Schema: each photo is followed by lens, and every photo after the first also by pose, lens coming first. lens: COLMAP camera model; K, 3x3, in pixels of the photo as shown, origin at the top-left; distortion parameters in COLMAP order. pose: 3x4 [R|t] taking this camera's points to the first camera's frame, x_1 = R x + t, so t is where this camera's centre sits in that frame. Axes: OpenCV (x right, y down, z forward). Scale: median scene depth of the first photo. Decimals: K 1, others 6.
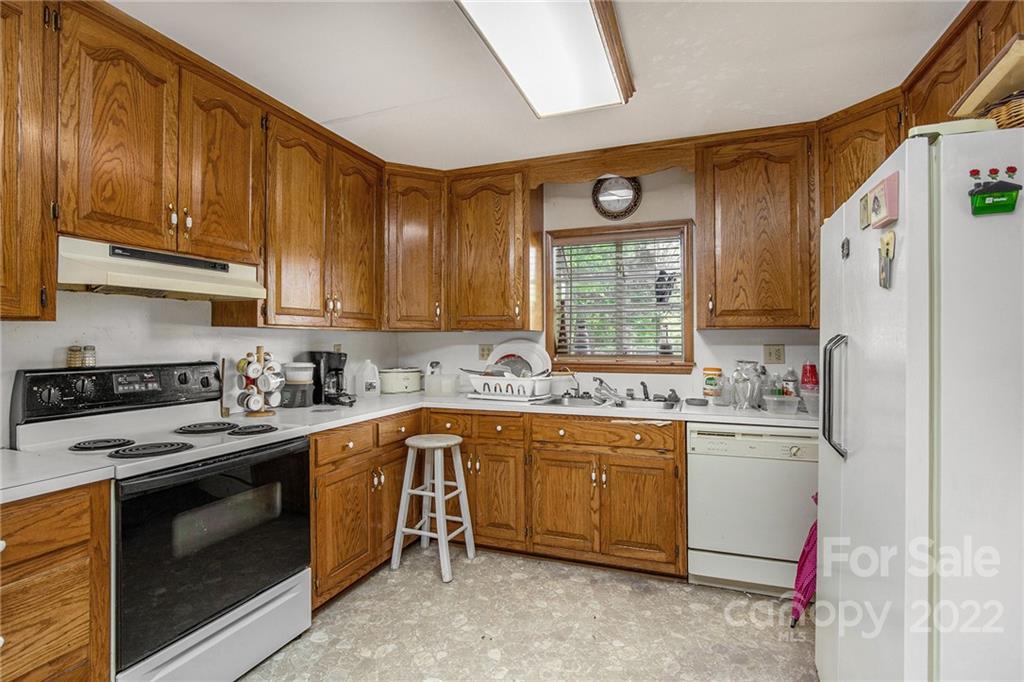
lens RADIAL K [[473.7, 0, 516.3], [0, 473.7, 339.2], [0, 0, 1]] dist [-0.028940, 0.002193]
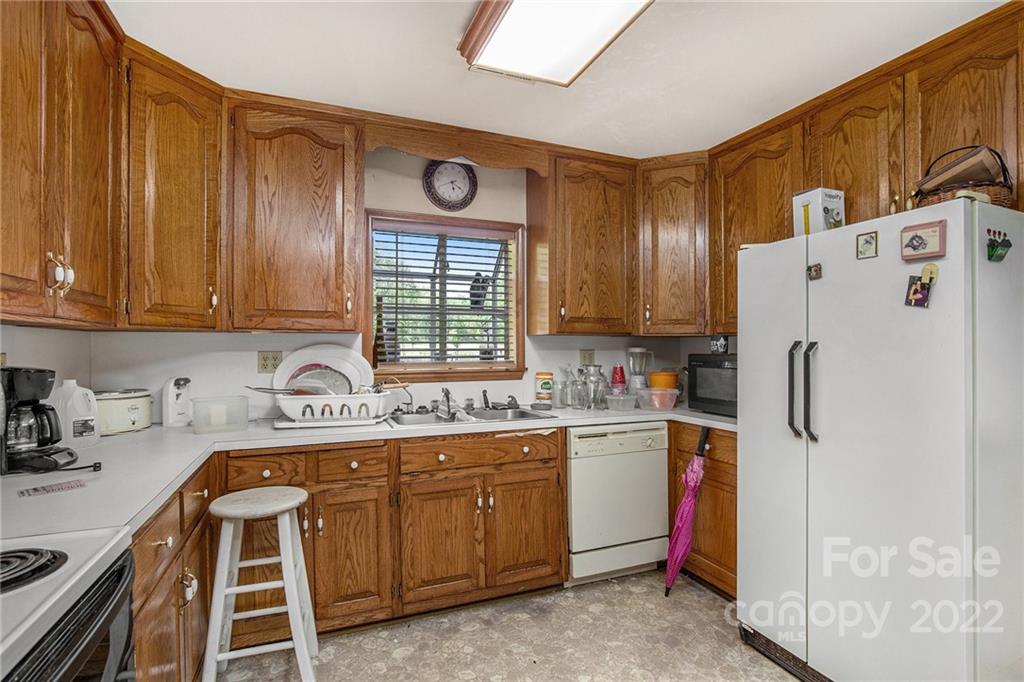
lens RADIAL K [[473.7, 0, 500.6], [0, 473.7, 346.9], [0, 0, 1]] dist [-0.028940, 0.002193]
pose [[0.739467, 0.000517, 0.673193, -0.368246], [-0.003676, 0.999988, 0.003269, 0.002191], [-0.673183, -0.004892, 0.739460, 0.315354]]
